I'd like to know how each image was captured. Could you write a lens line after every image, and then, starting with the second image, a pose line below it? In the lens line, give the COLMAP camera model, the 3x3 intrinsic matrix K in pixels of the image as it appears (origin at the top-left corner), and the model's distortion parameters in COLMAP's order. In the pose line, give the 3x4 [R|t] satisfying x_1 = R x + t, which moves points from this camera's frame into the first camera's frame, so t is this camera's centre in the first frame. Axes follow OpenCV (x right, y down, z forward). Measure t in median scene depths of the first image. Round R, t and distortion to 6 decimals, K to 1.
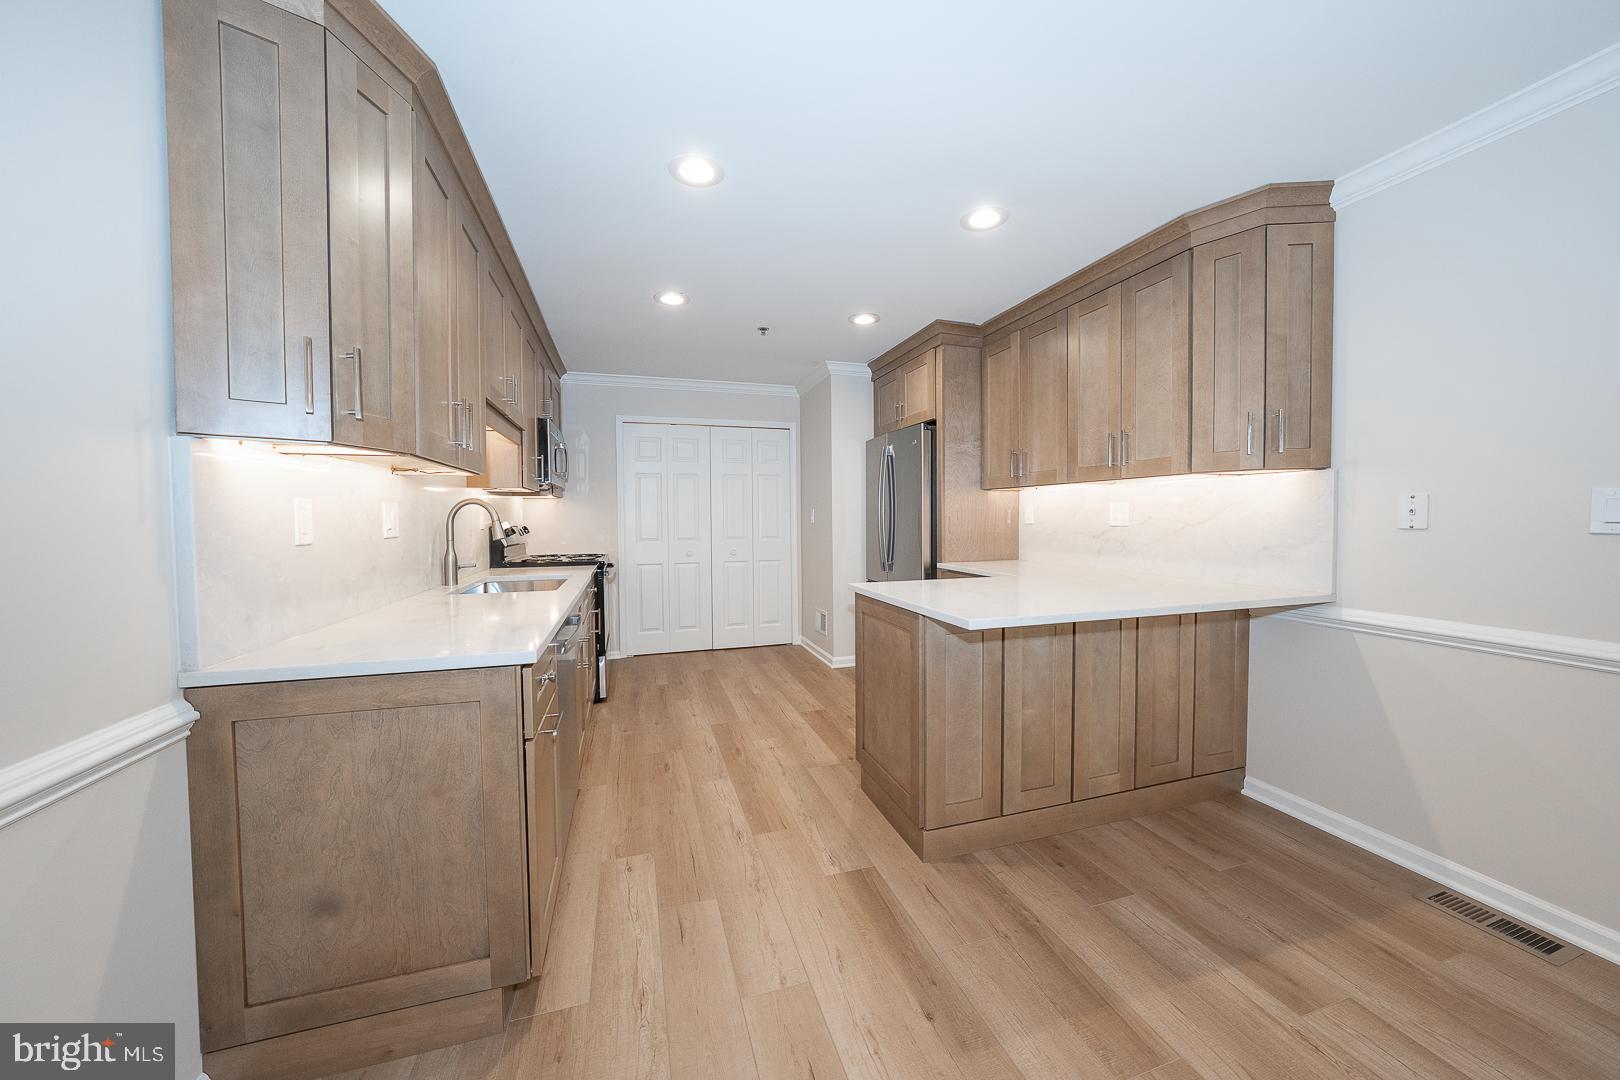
lens RADIAL K [[572.9, 0, 813.1], [0, 572.9, 535.4], [0, 0, 1]] dist [-0.013170, 0.000016]
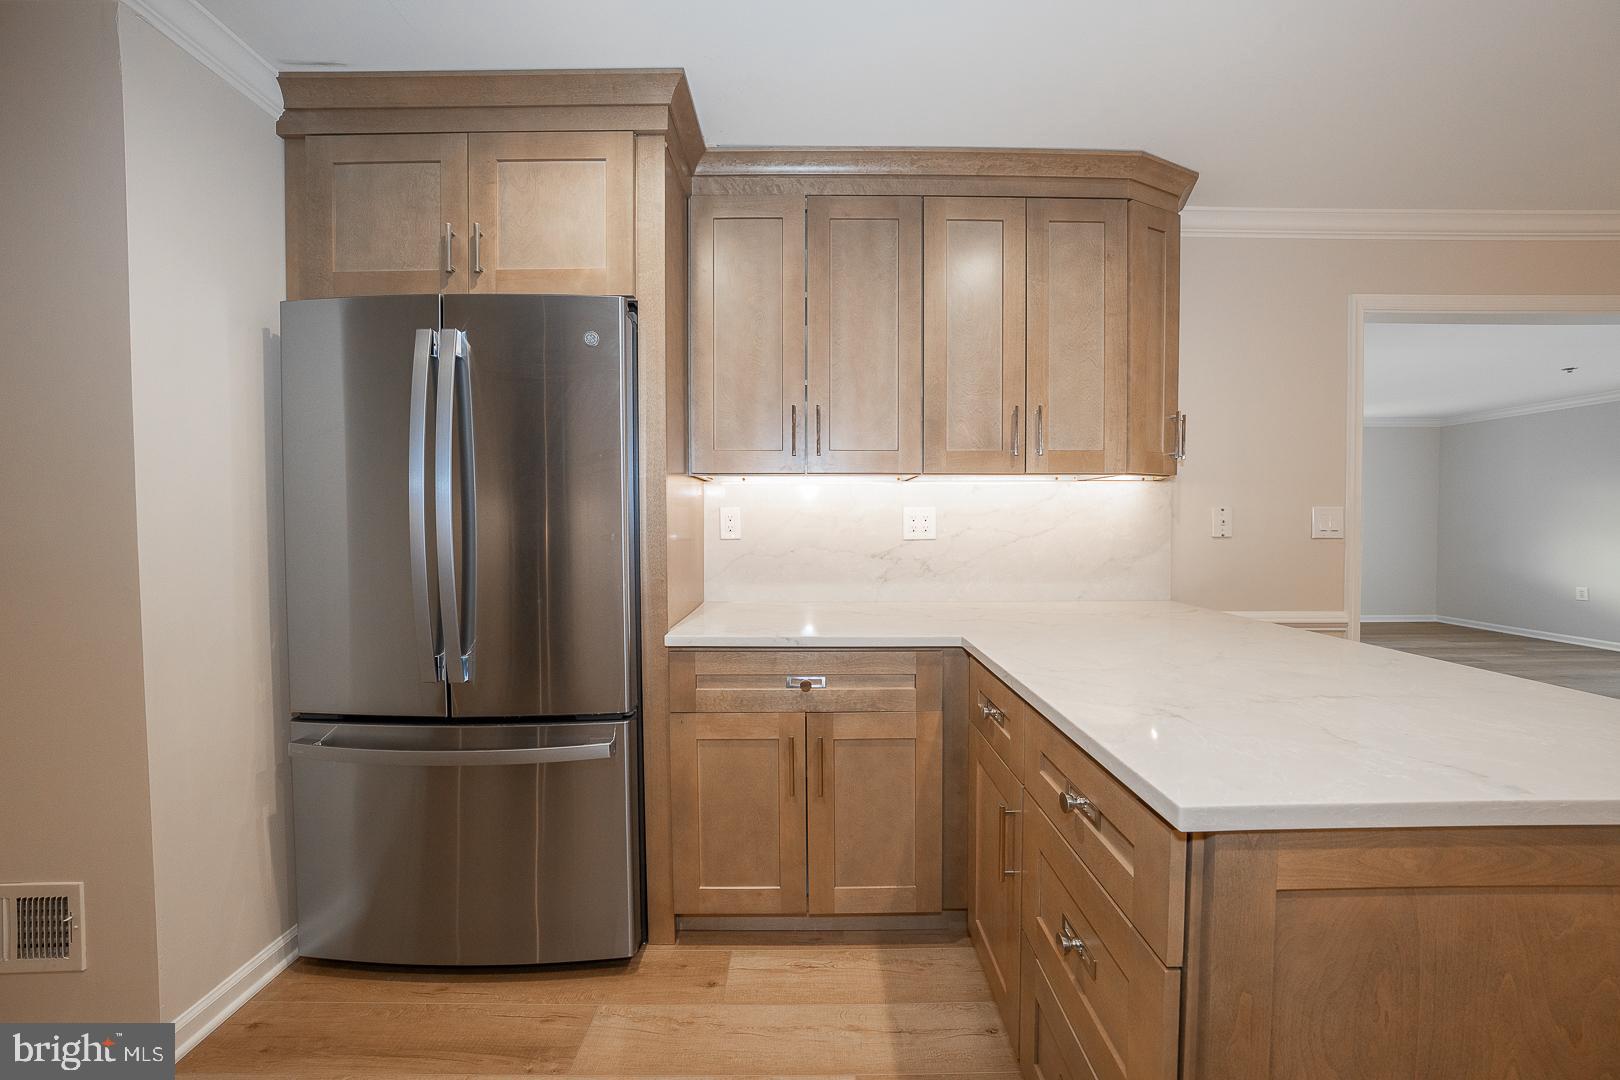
lens RADIAL K [[556.9, 0, 812.4], [0, 556.9, 534.9], [0, 0, 1]] dist [-0.023314, 0.004767]
pose [[0.304948, -0.019632, 0.952167, -0.239123], [0.031381, 0.999452, 0.010557, -0.046249], [-0.951852, 0.026660, 0.305397, 1.245001]]
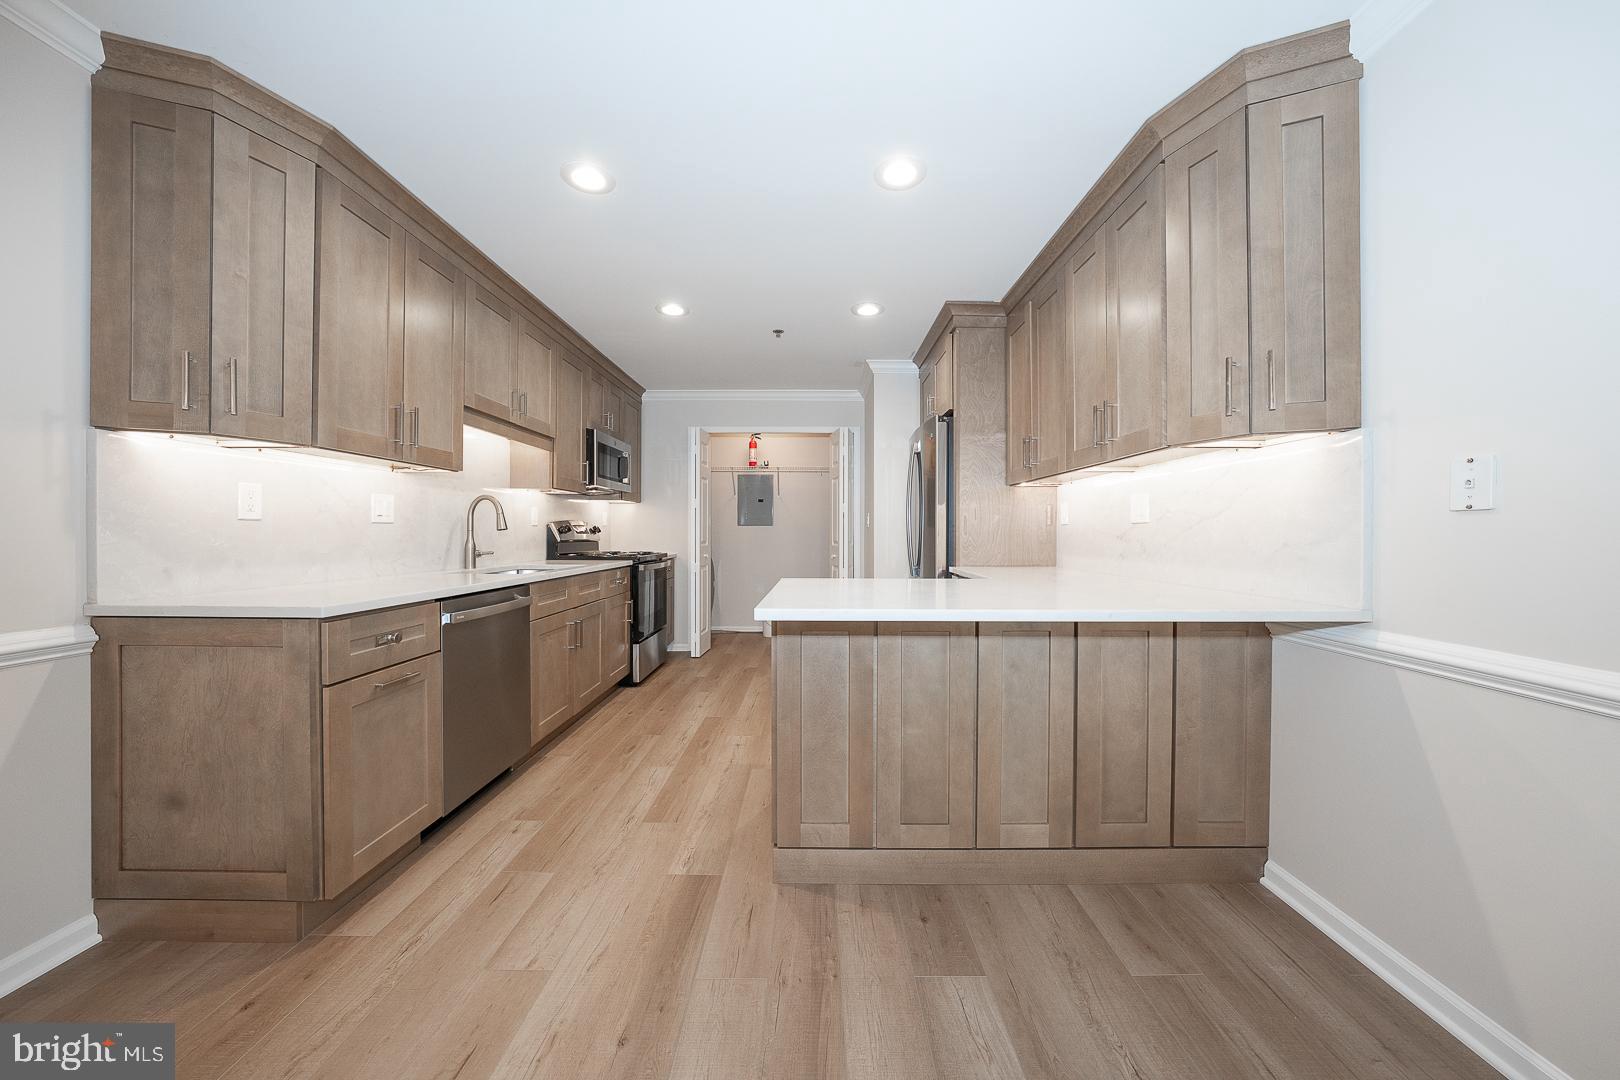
lens RADIAL K [[556.9, 0, 812.4], [0, 556.9, 534.9], [0, 0, 1]] dist [-0.023314, 0.004767]
pose [[0.950085, 0.009785, -0.311838, 0.462182], [-0.018653, 0.999502, -0.025467, 0.039496], [0.311433, 0.030013, 0.949794, 0.153351]]
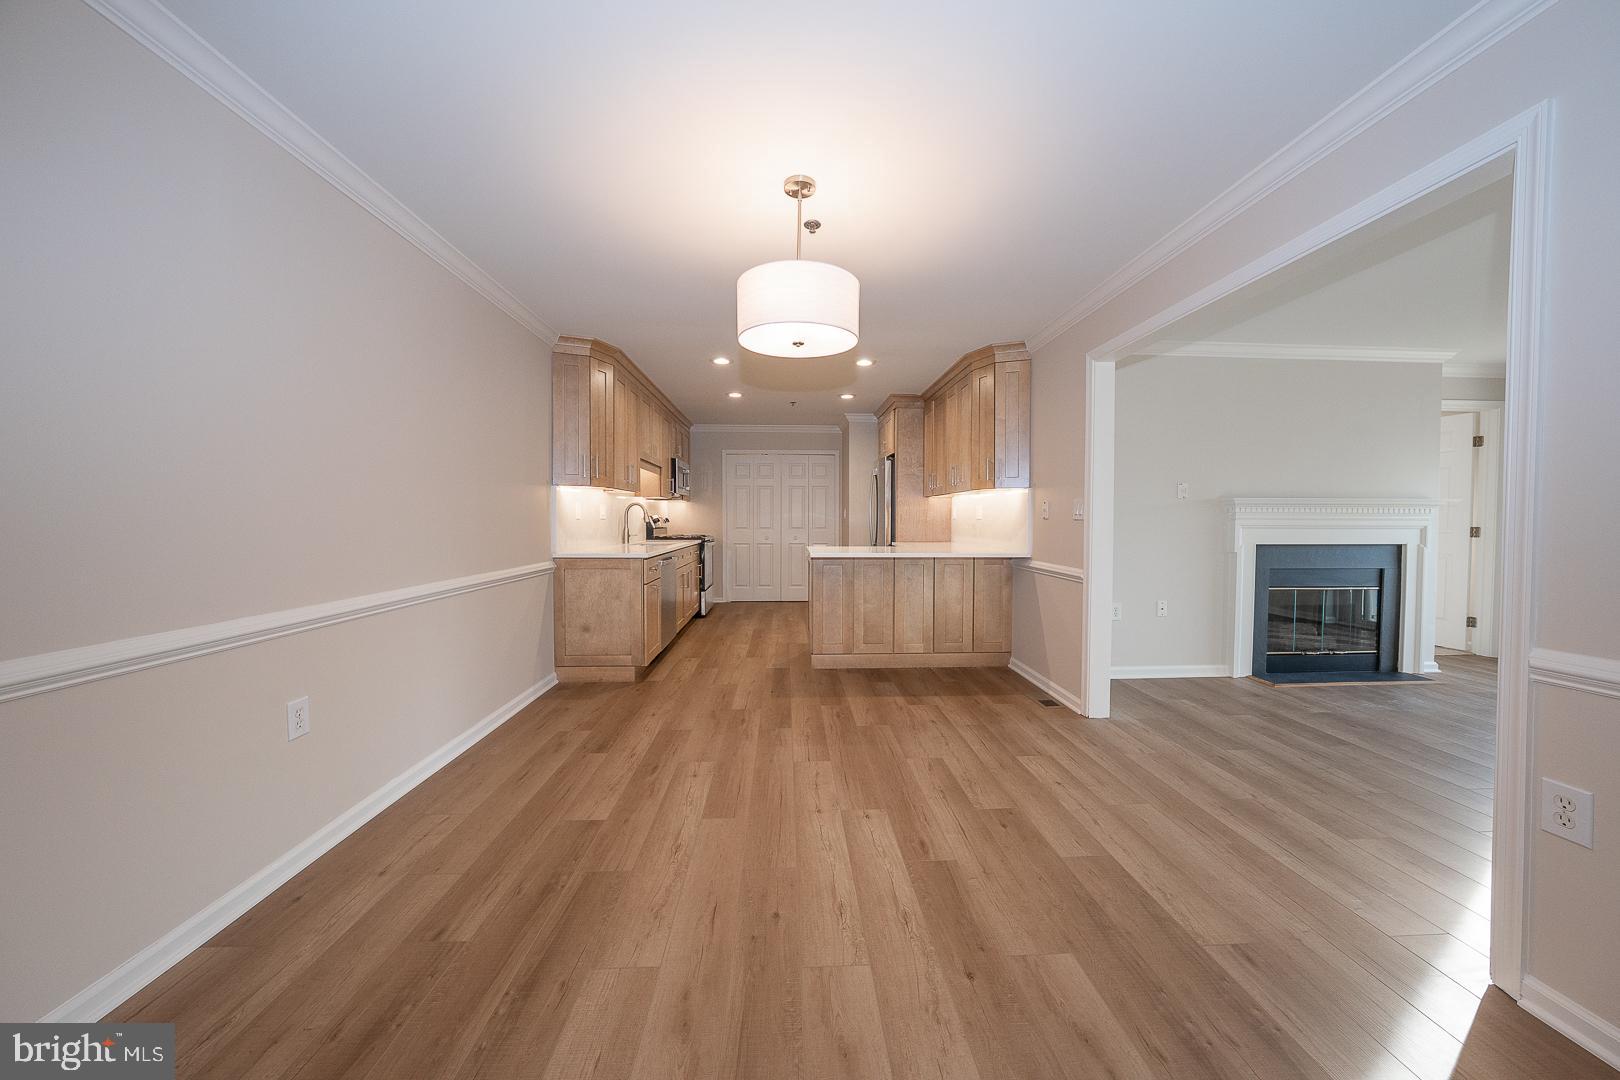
lens RADIAL K [[556.9, 0, 812.4], [0, 556.9, 534.9], [0, 0, 1]] dist [-0.023314, 0.004767]
pose [[0.966381, 0.016781, -0.256564, 0.656472], [-0.017650, 0.999844, -0.001085, 0.053676], [0.256506, 0.005577, 0.966527, -0.955201]]
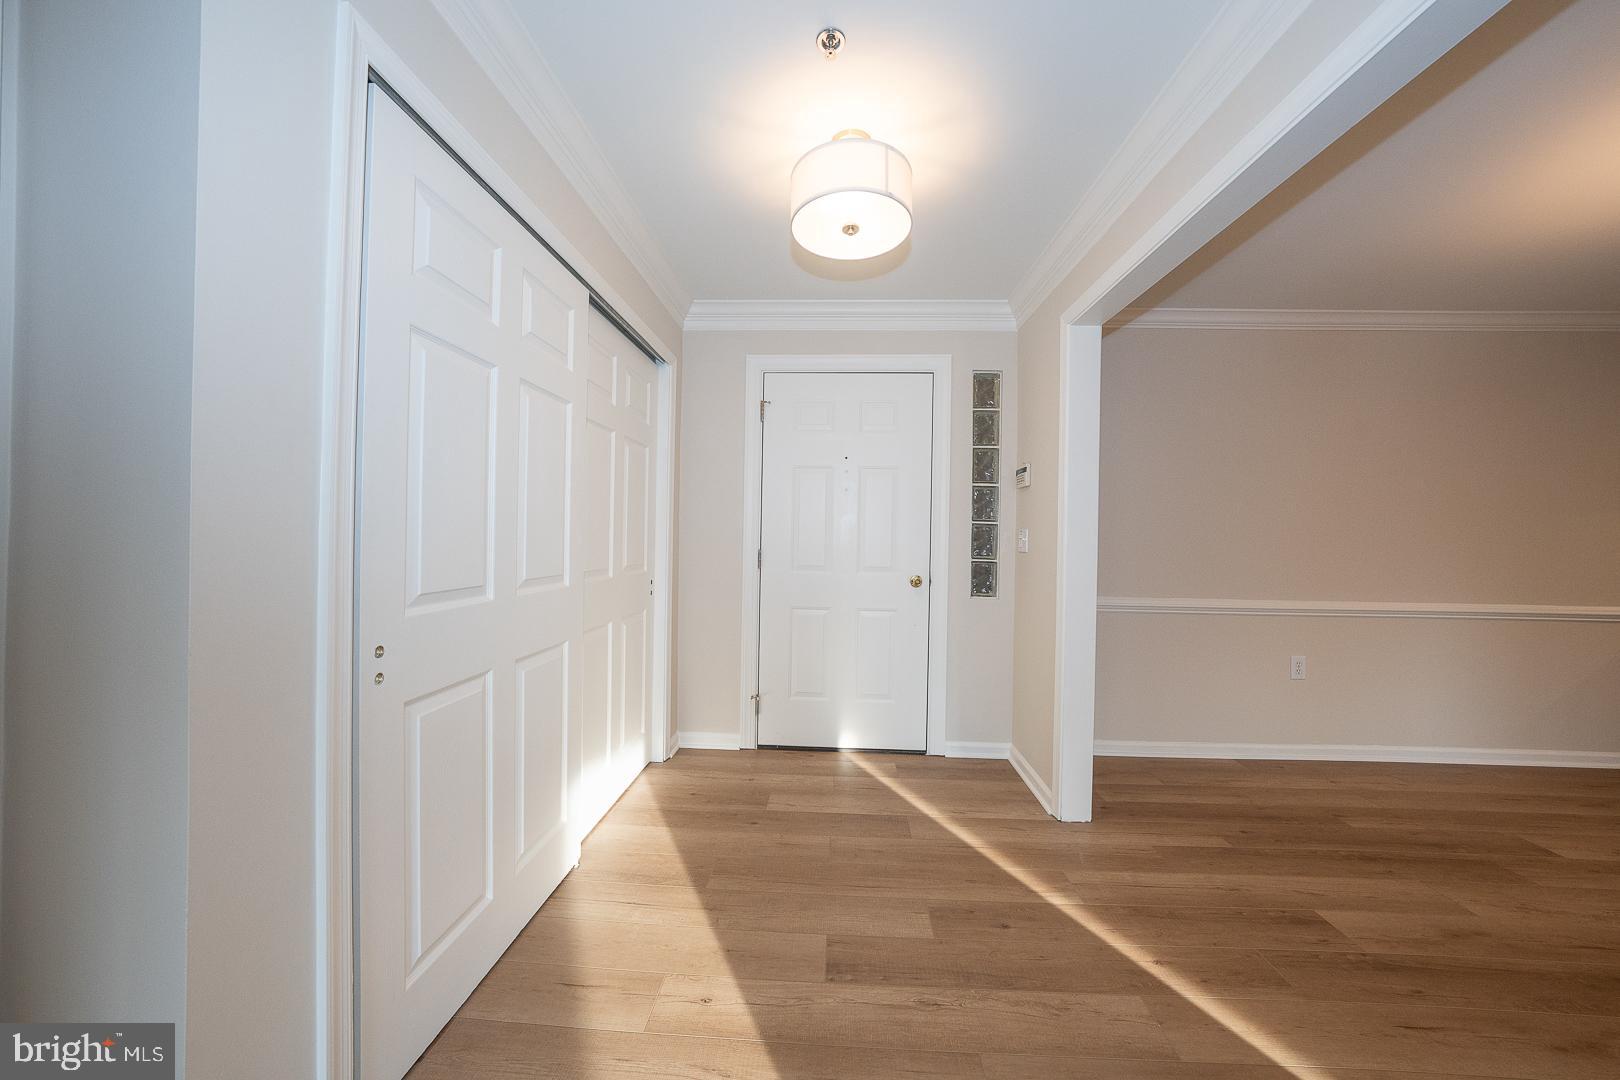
lens RADIAL K [[556.9, 0, 812.4], [0, 556.9, 534.9], [0, 0, 1]] dist [-0.023314, 0.004767]
pose [[-0.349873, -0.003221, -0.936792, 1.416302], [-0.044363, 0.998929, 0.013134, 0.051214], [0.935746, 0.046154, -0.349641, -1.022425]]
